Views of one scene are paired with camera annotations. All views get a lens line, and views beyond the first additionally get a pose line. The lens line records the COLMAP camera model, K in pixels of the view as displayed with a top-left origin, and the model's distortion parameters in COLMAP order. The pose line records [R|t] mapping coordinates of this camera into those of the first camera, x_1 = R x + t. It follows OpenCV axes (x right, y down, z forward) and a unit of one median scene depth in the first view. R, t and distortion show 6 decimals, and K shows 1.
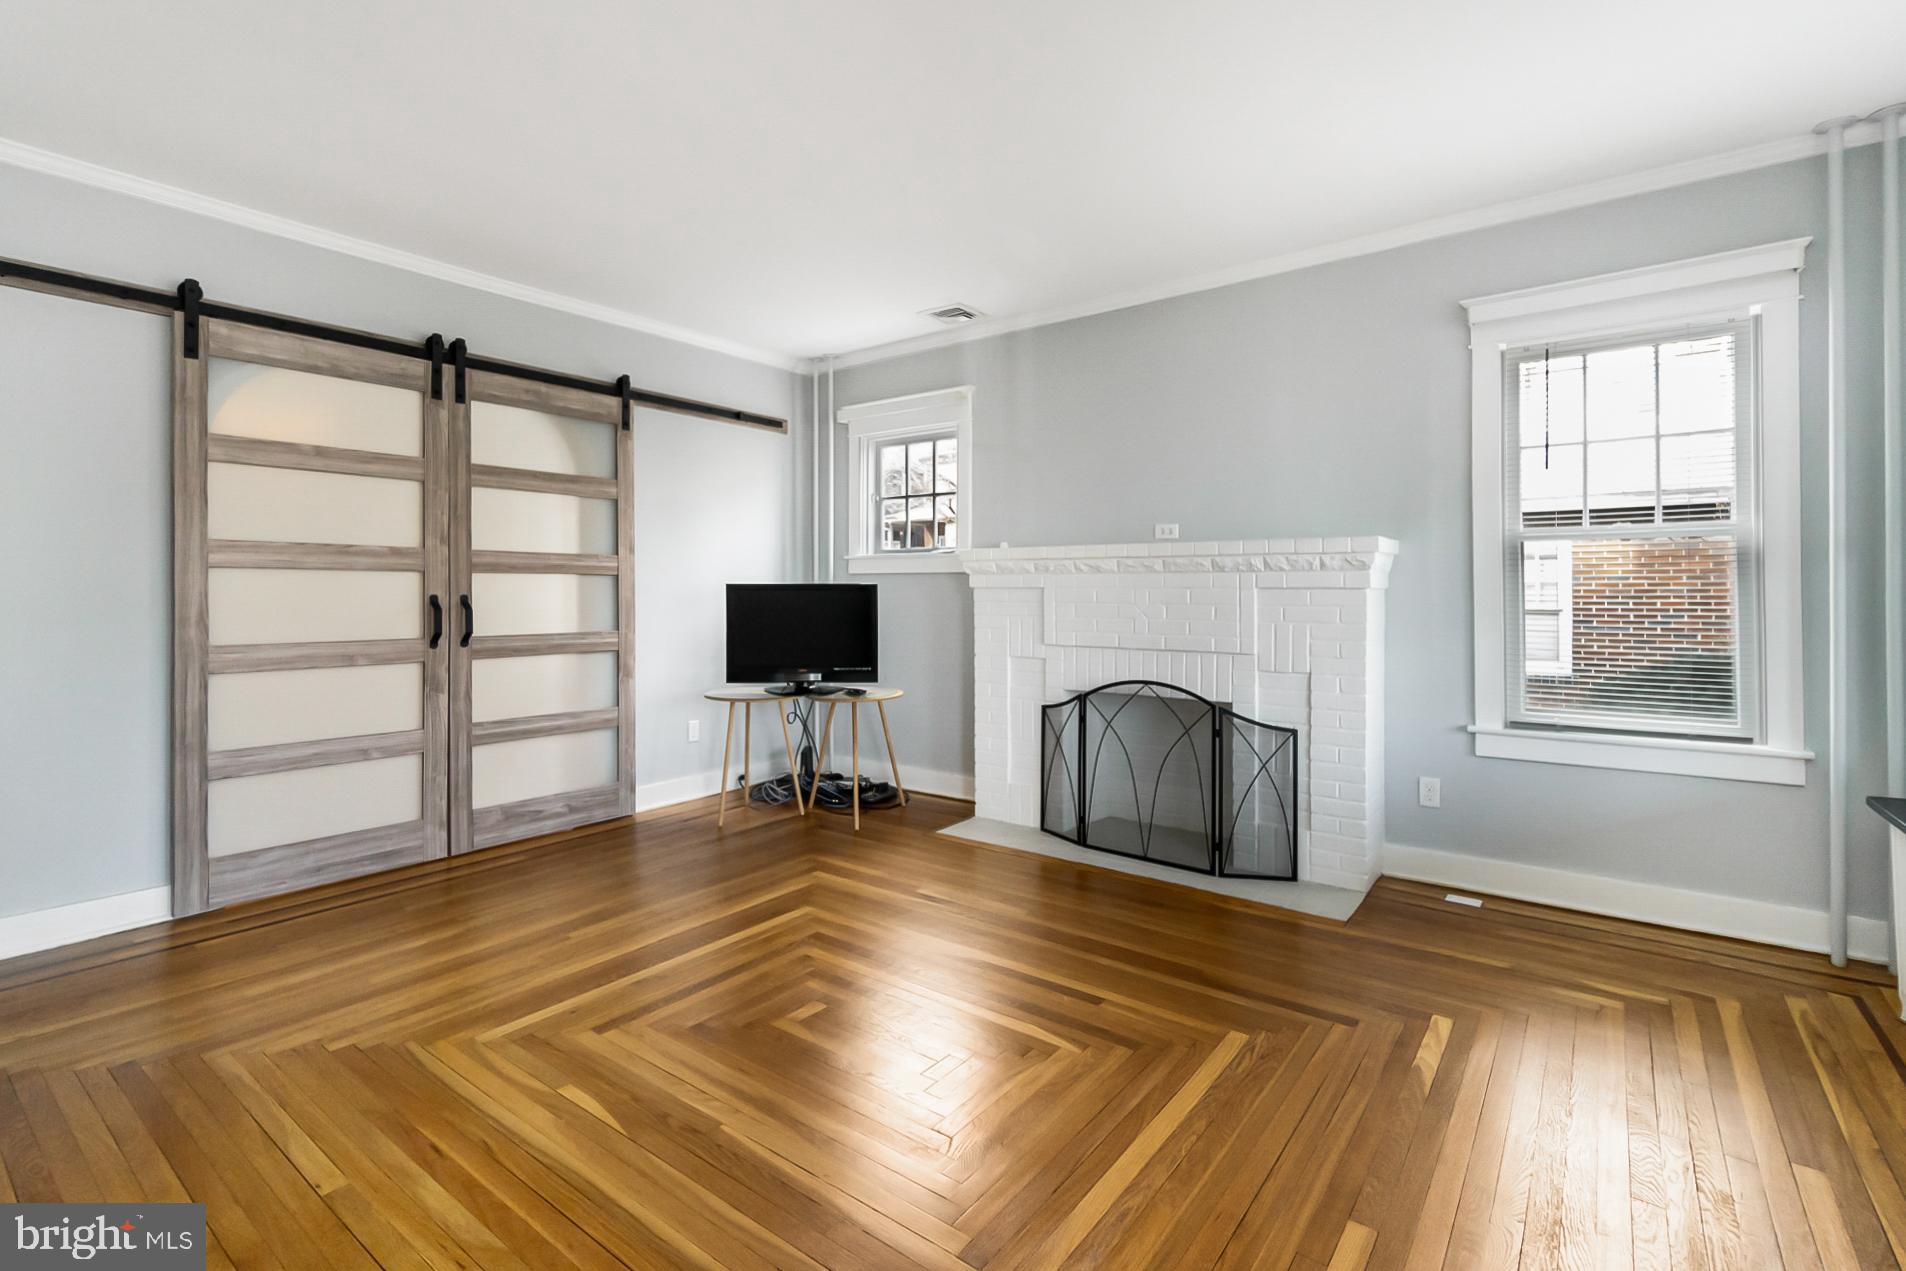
lens RADIAL K [[882.5, 0, 947.4], [0, 882.5, 589.6], [0, 0, 1]] dist [-0.003606, -0.000180]
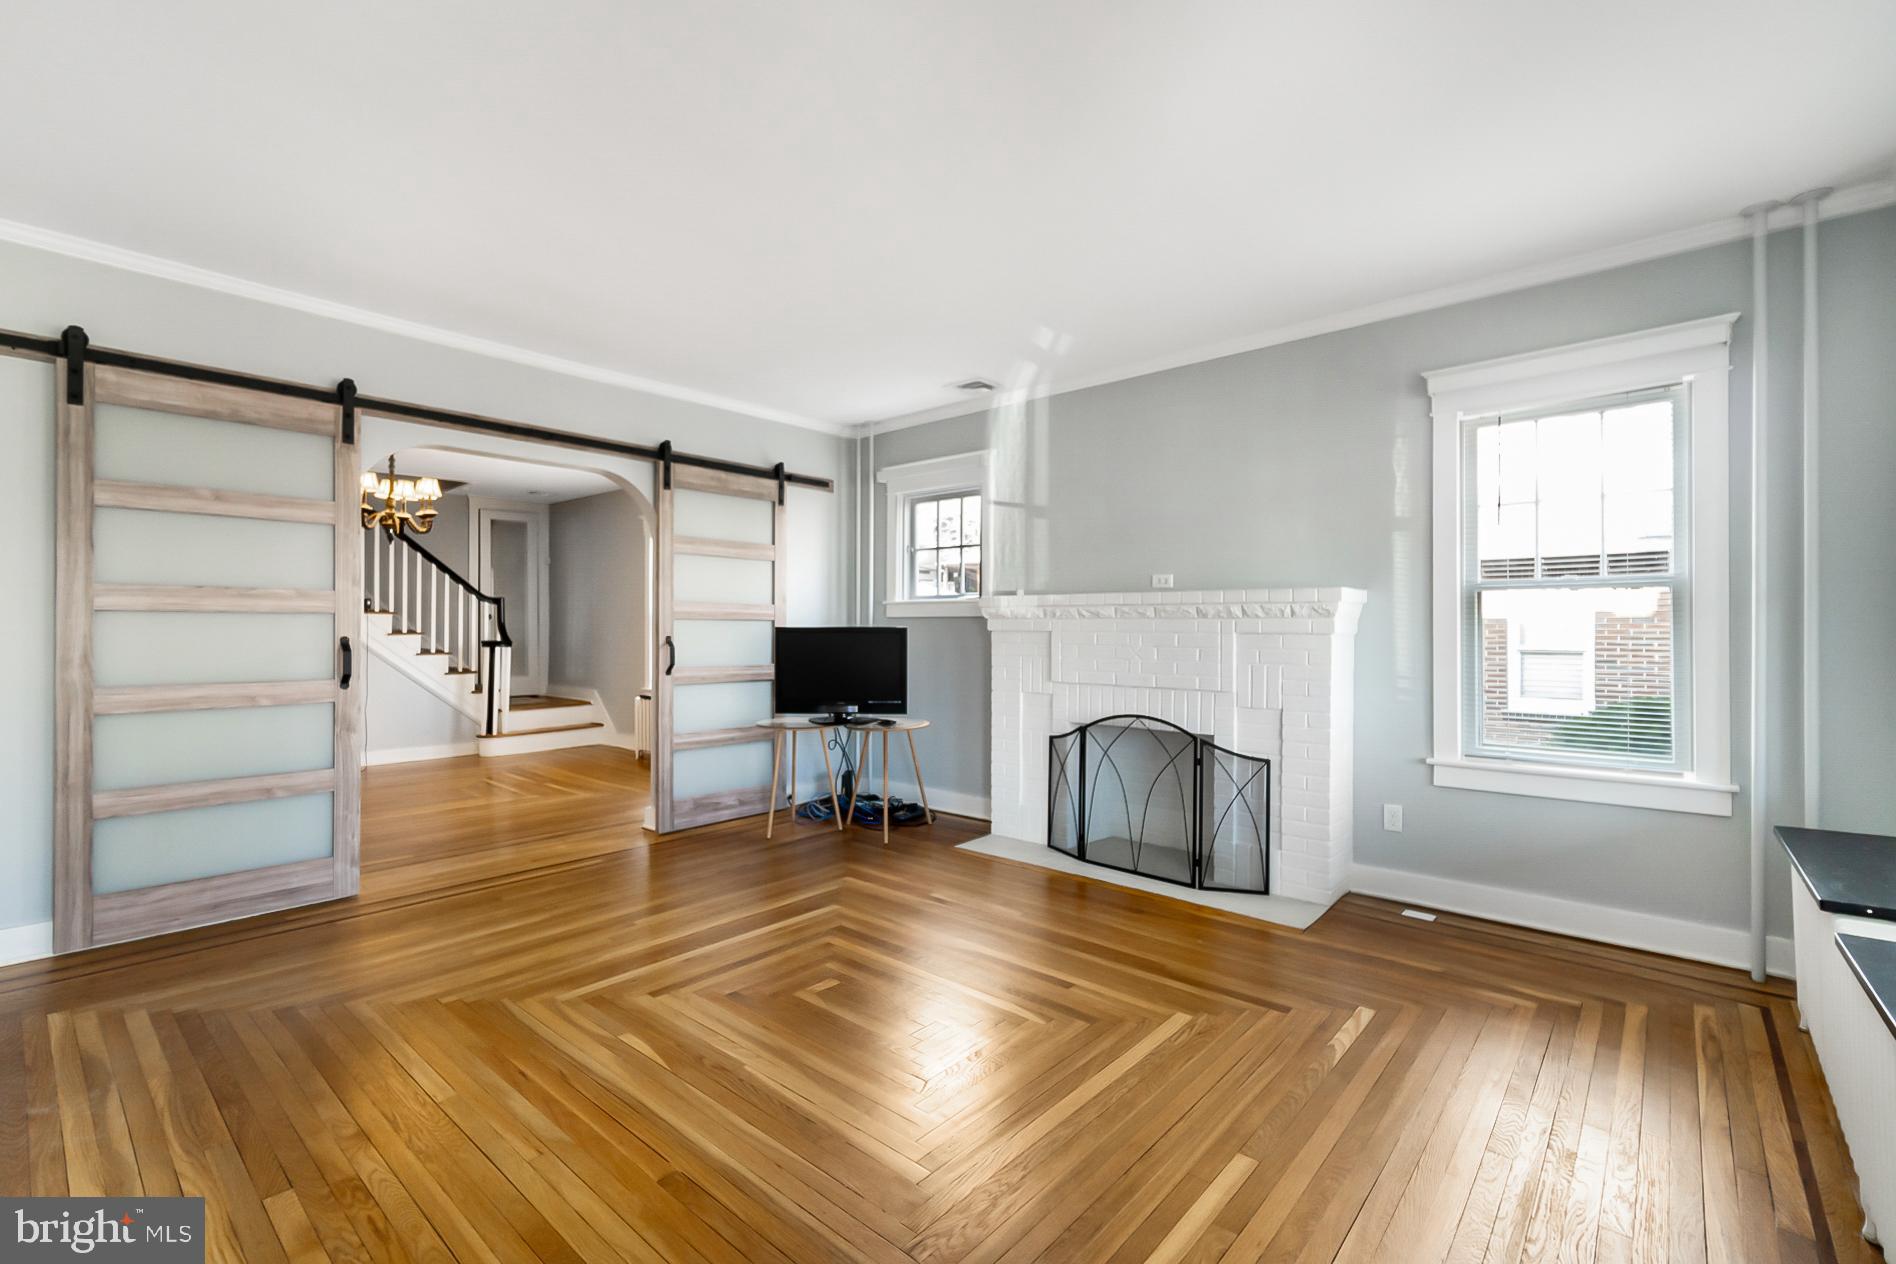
lens RADIAL K [[839.0, 0, 948.0], [0, 839.0, 632.0], [0, 0, 1]] dist [0.005024, 0.000710]
pose [[0.997724, 0.003219, -0.067355, 0.060110], [-0.002899, 0.999984, 0.004856, -0.007395], [0.067369, -0.004649, 0.997717, -0.091321]]
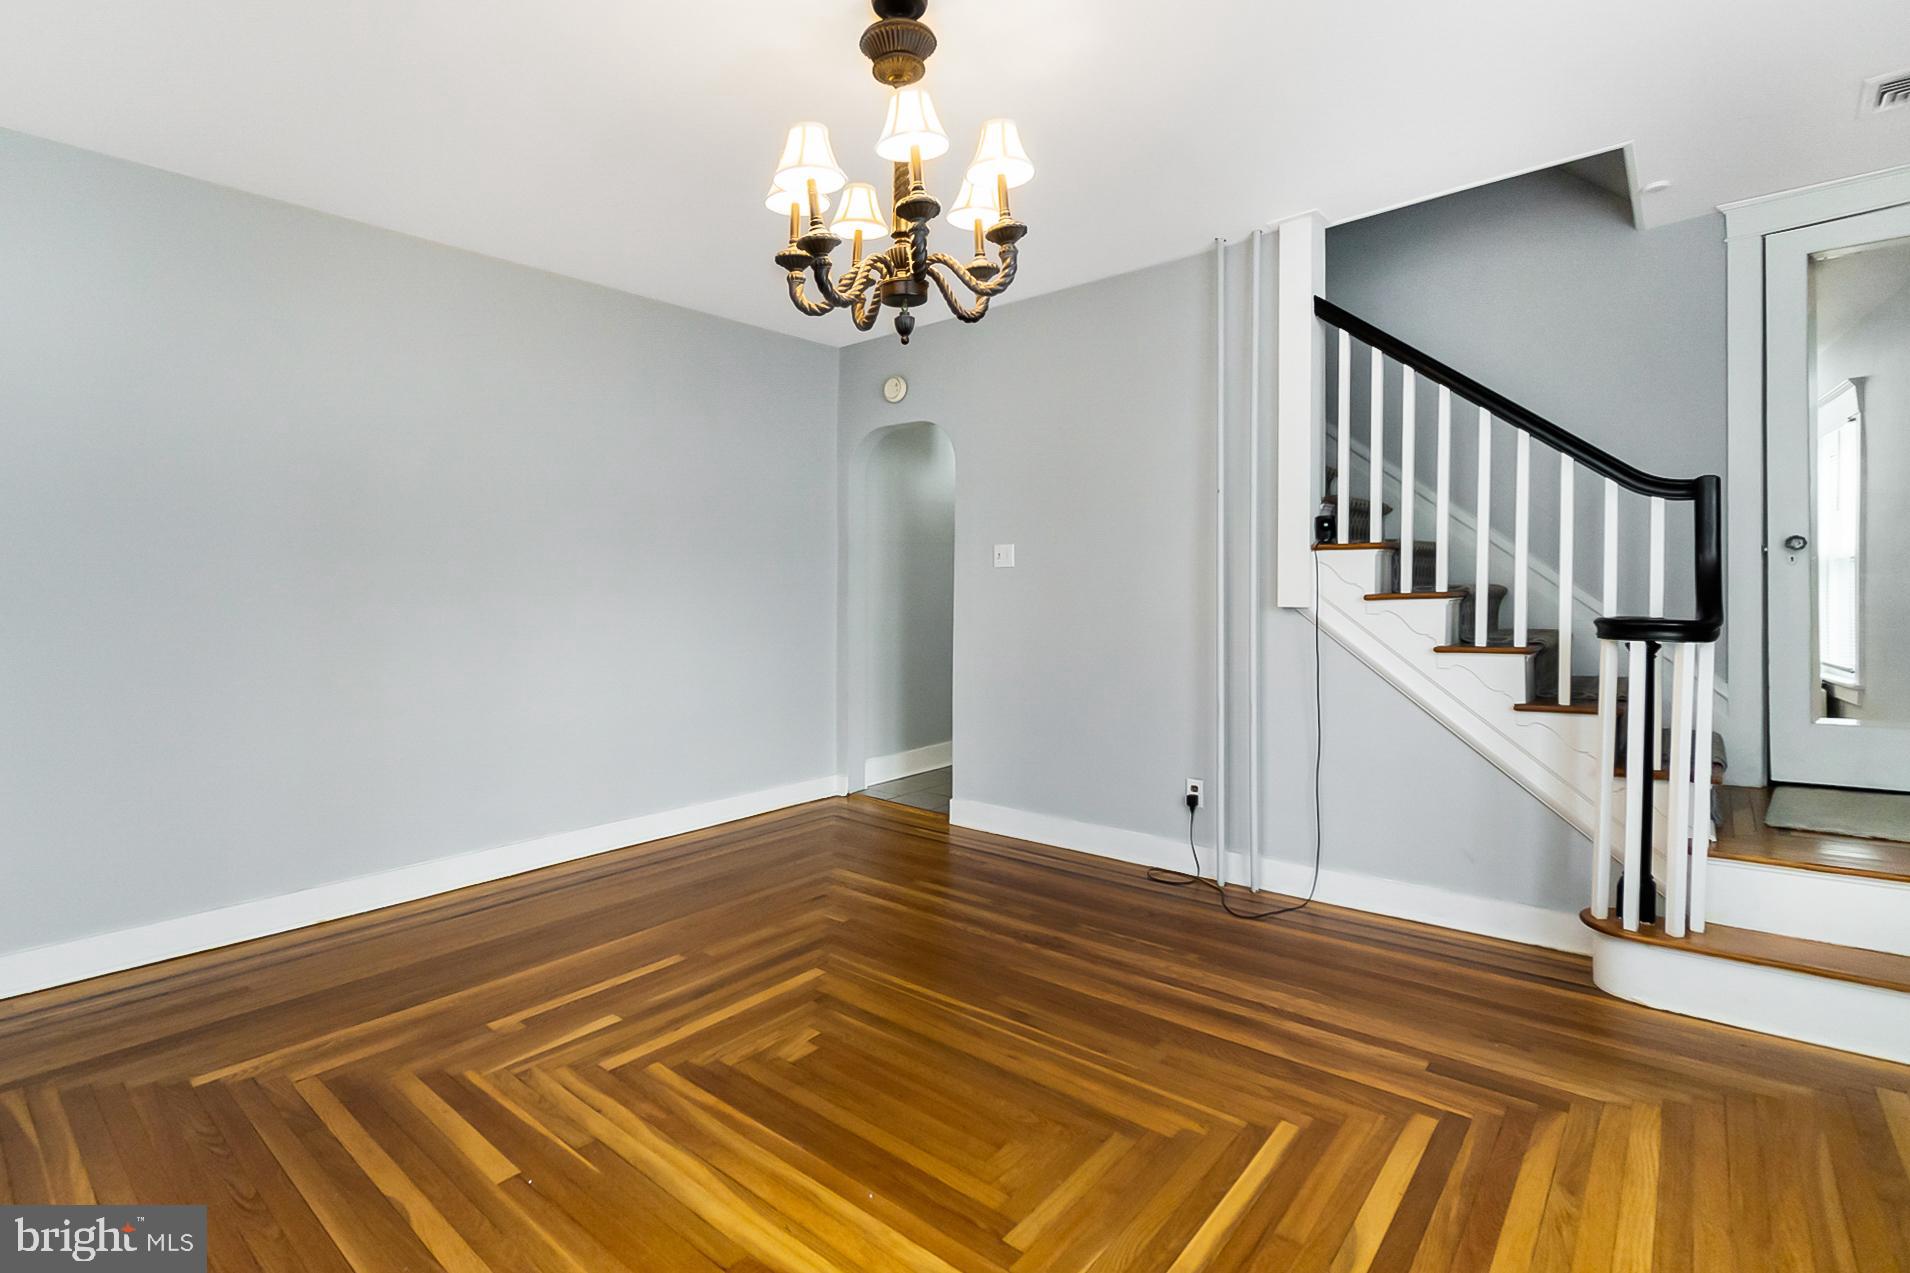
lens RADIAL K [[884.3, 0, 949.4], [0, 884.3, 590.5], [0, 0, 1]] dist [-0.003606, -0.000180]
pose [[-0.046665, -0.001250, -0.998910, -0.523423], [0.007053, 0.999974, -0.001581, 0.003645], [0.998886, -0.007119, -0.046655, 1.462981]]
